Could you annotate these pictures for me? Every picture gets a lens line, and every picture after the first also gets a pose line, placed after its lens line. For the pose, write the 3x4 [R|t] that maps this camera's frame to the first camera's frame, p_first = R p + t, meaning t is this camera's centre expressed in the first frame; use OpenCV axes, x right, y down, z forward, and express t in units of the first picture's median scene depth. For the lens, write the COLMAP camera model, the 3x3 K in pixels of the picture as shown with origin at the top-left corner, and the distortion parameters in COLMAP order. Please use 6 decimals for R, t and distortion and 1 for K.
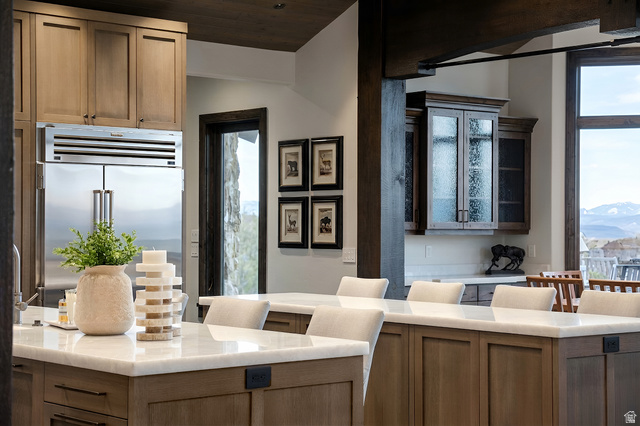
lens RADIAL K [[1240.2, 0, 320.0], [0, 1240.2, 213.0], [0, 0, 1]] dist [0.130294, 0.016249]
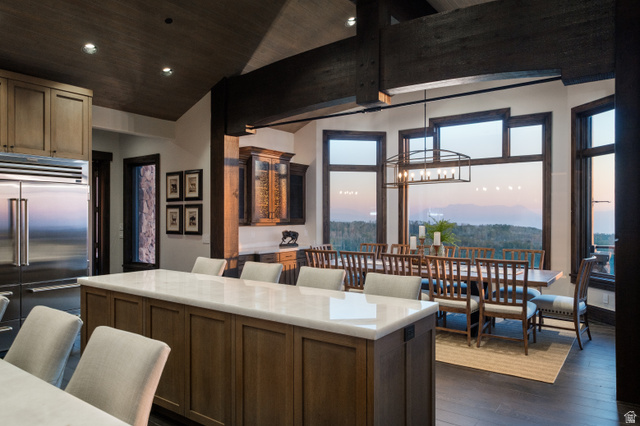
lens RADIAL K [[436.0, 0, 320.0], [0, 436.0, 213.0], [0, 0, 1]] dist [-0.000390, -0.000183]
pose [[0.972984, -0.001069, 0.230869, 0.037304], [0.000646, 0.999998, 0.001909, -0.002389], [-0.230871, -0.001708, 0.972983, 0.373772]]
